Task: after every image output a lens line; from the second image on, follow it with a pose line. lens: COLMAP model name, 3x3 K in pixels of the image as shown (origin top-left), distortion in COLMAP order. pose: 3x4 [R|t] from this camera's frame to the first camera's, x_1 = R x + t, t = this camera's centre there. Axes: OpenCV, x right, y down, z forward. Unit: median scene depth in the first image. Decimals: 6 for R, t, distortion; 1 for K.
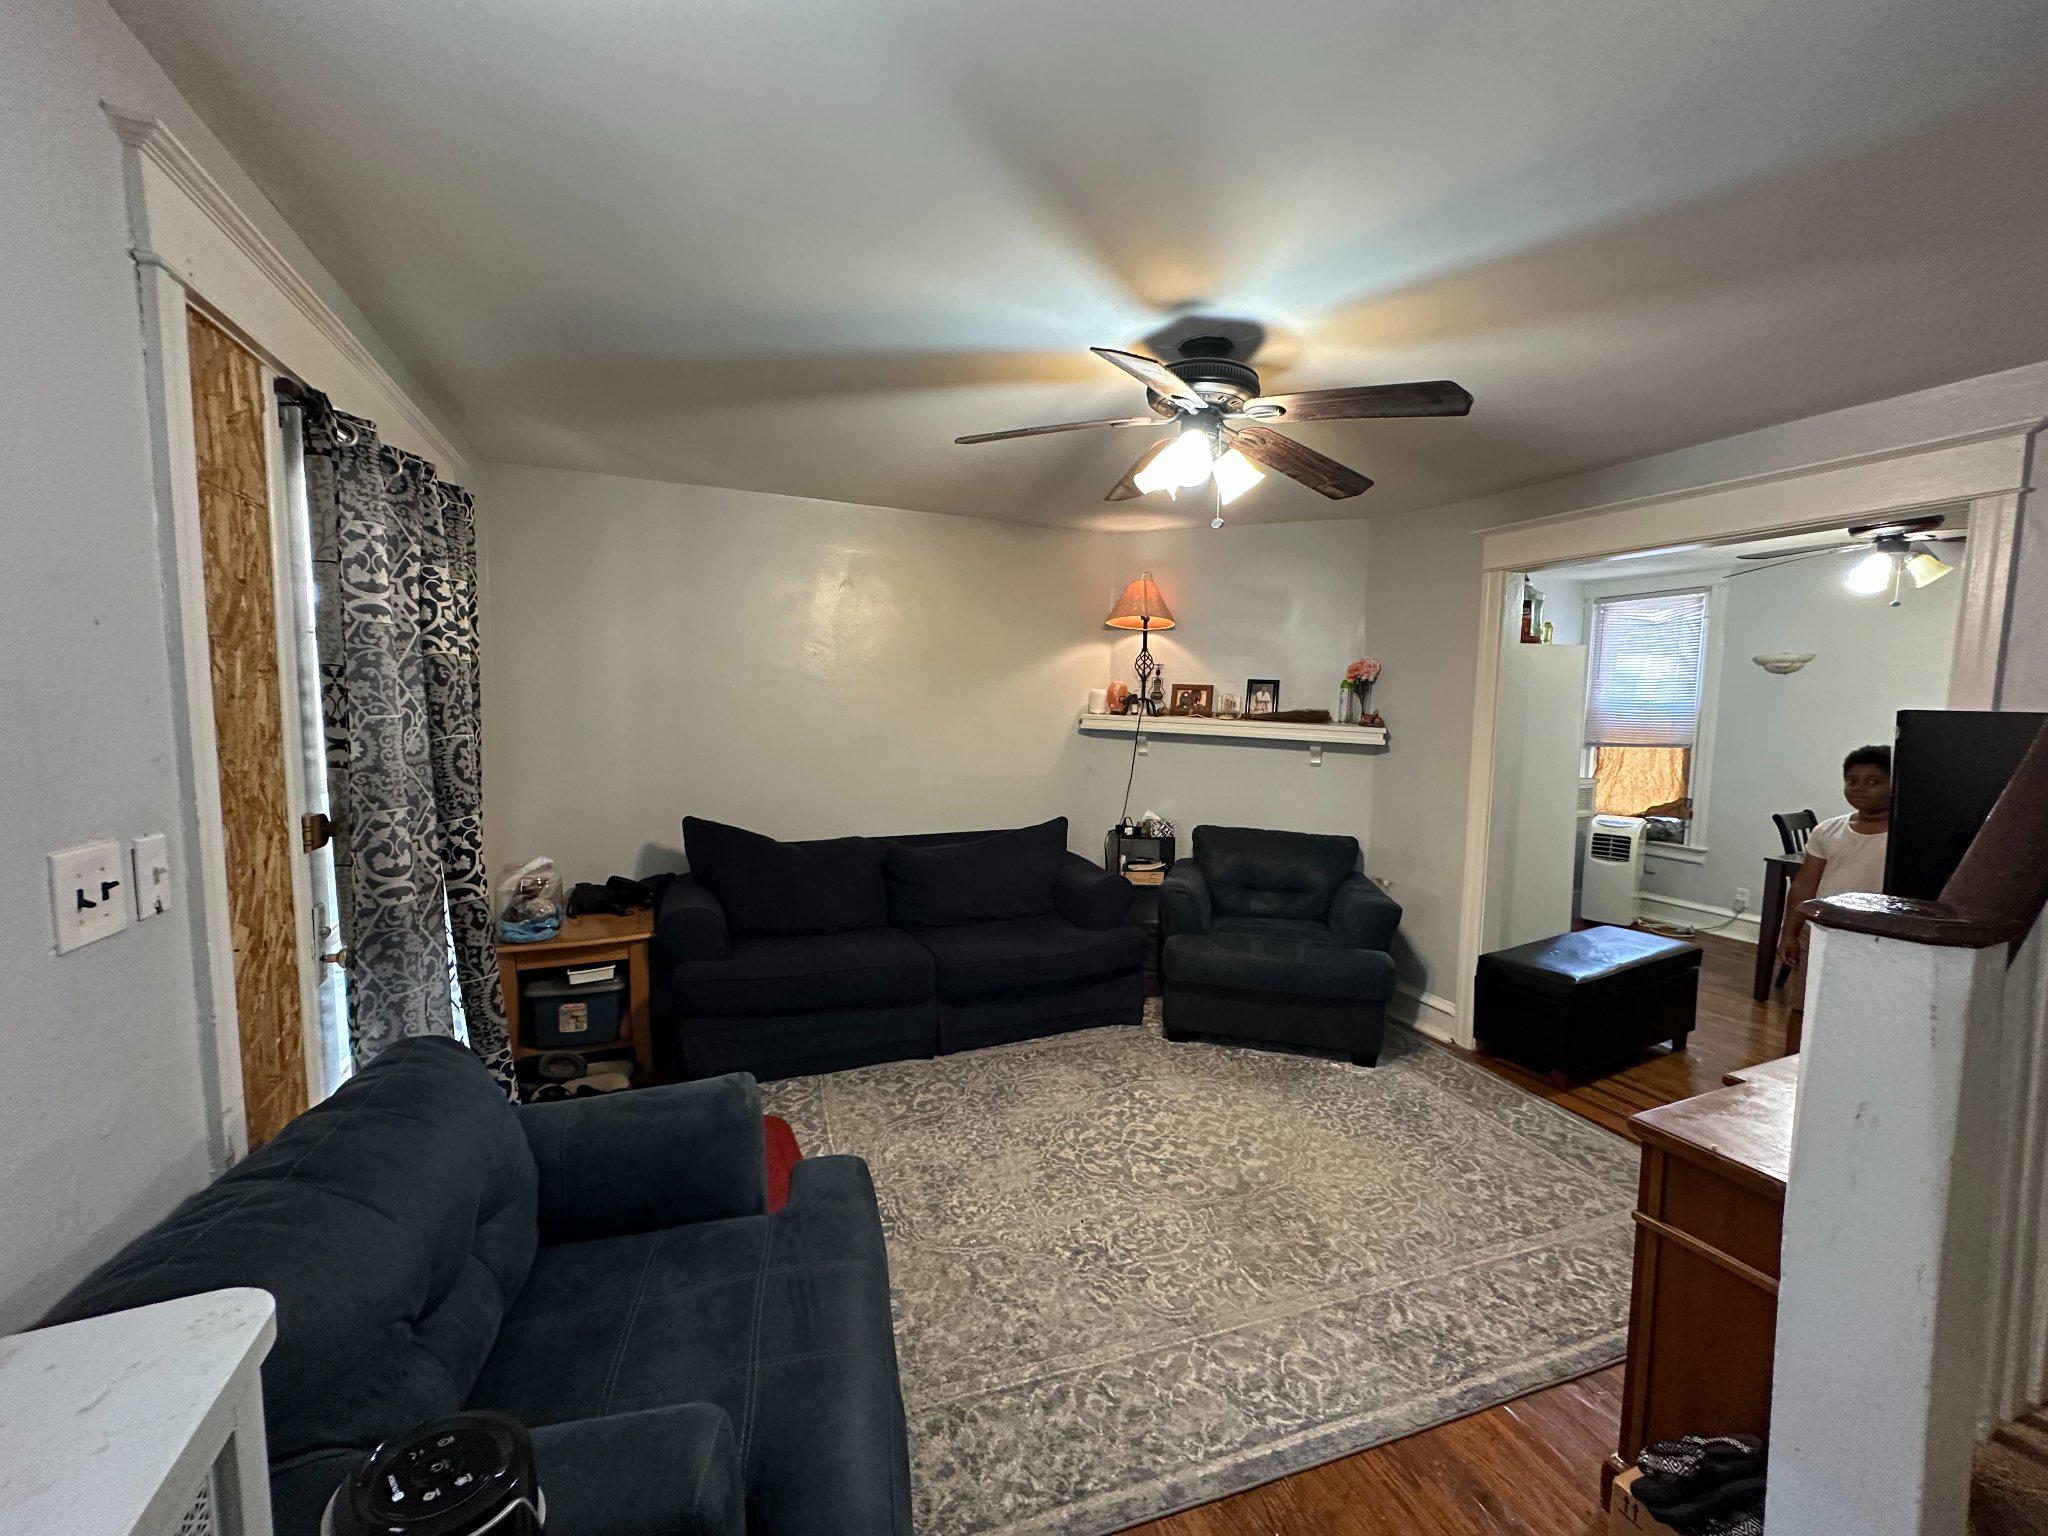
lens RADIAL K [[818.0, 0, 1024.0], [0, 818.0, 768.0], [0, 0, 1]] dist [-0.001377, 0.000107]
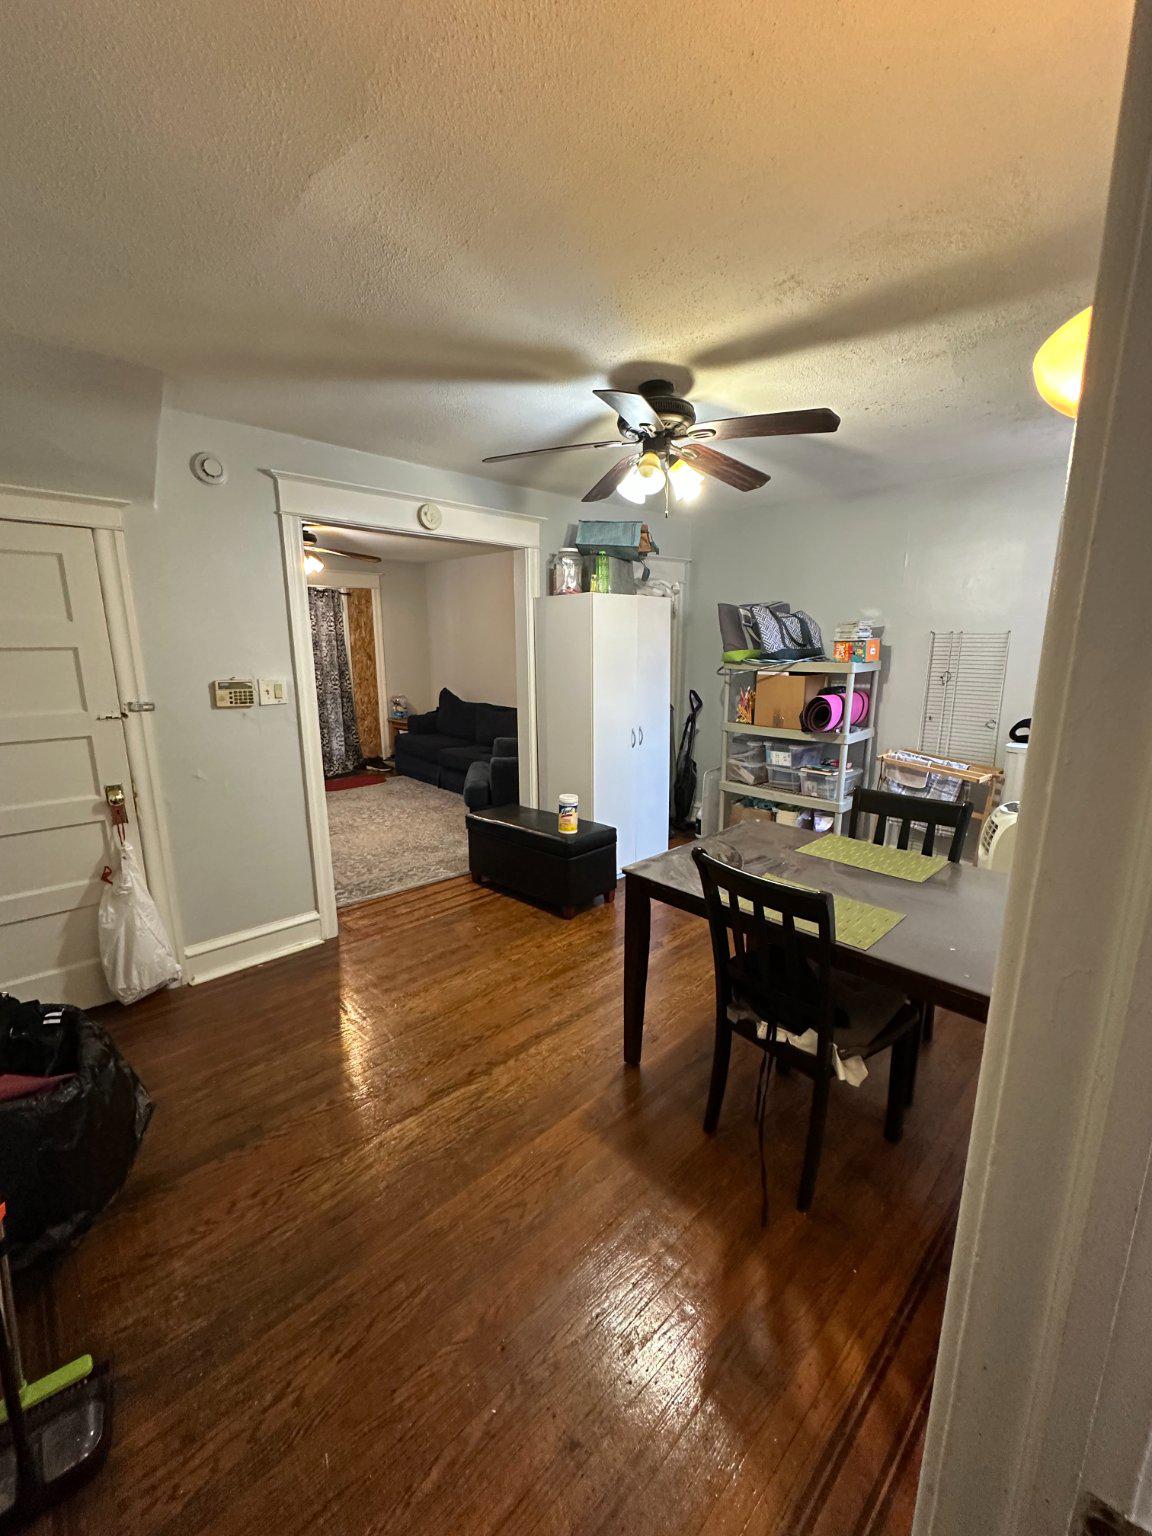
lens RADIAL K [[613.5, 0, 576.0], [0, 613.5, 768.0], [0, 0, 1]] dist [-0.001377, 0.000107]
pose [[0.343548, 0.177248, -0.922257, 2.357508], [-0.076242, 0.984050, 0.160723, -0.053068], [0.936035, 0.015098, 0.351583, 0.982539]]
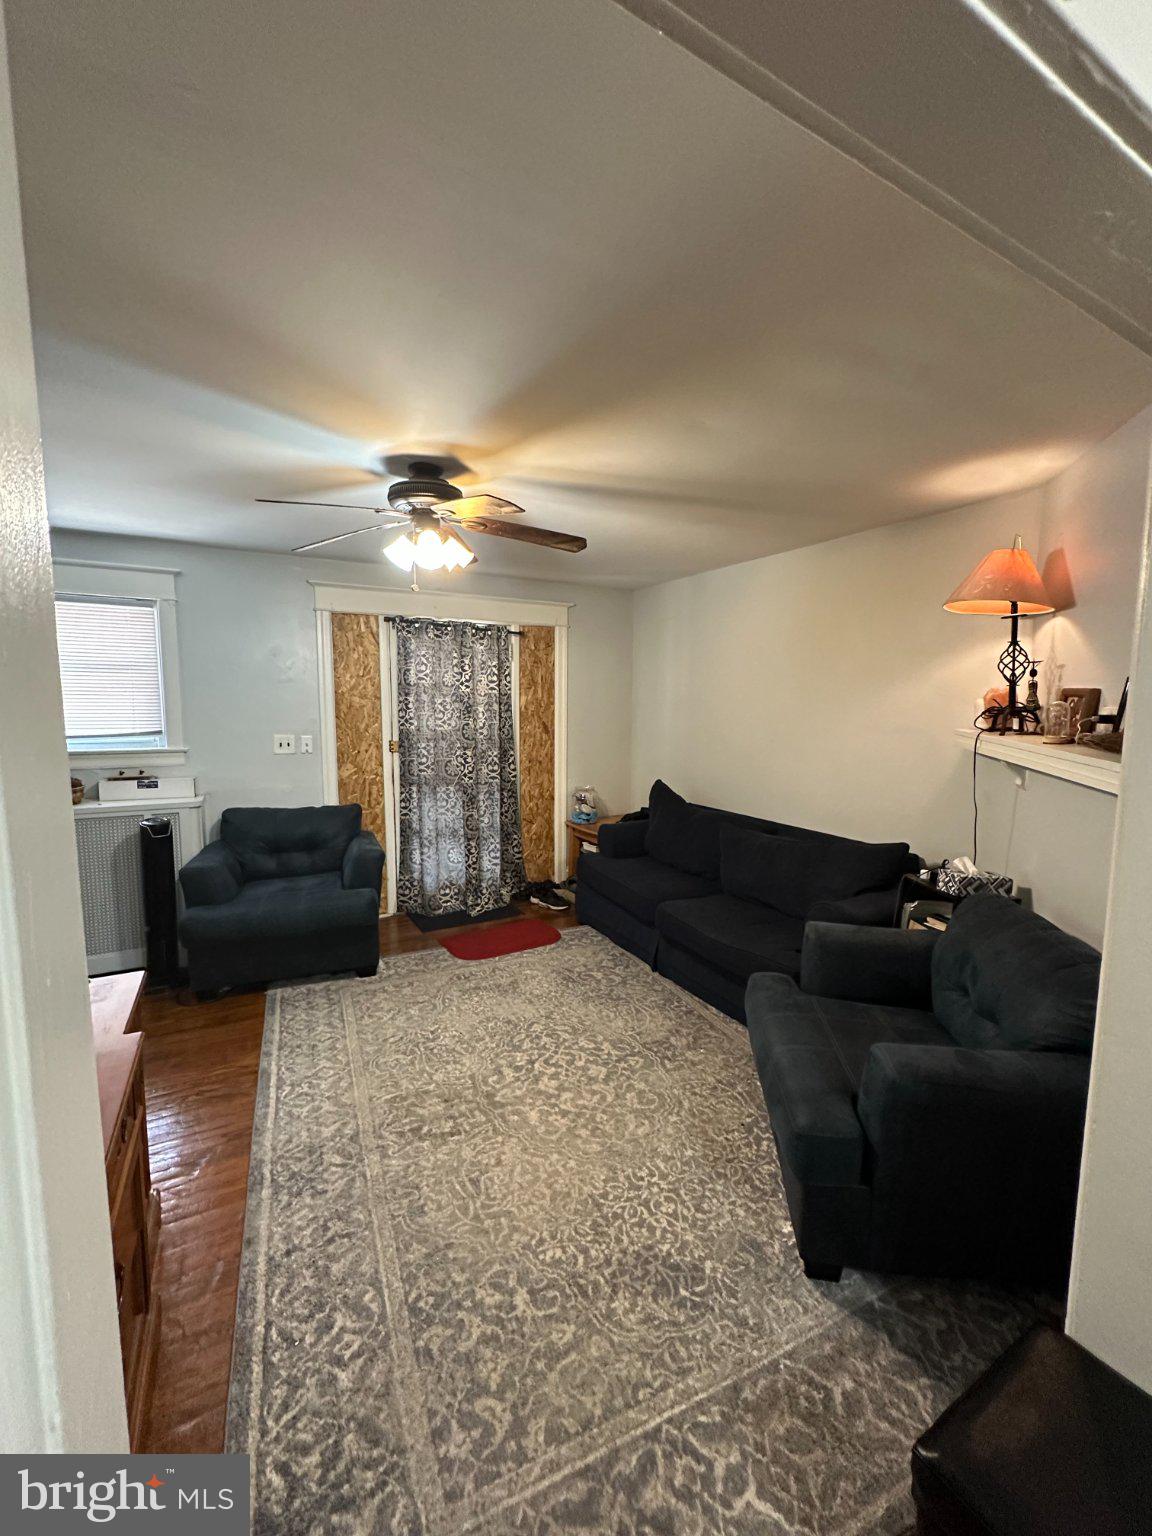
lens RADIAL K [[613.5, 0, 576.0], [0, 613.5, 768.0], [0, 0, 1]] dist [-0.001377, 0.000107]
pose [[0.088926, 0.094451, -0.991550, 1.158338], [-0.090547, 0.992138, 0.086386, -0.080103], [0.991914, 0.082100, 0.096779, 0.999331]]
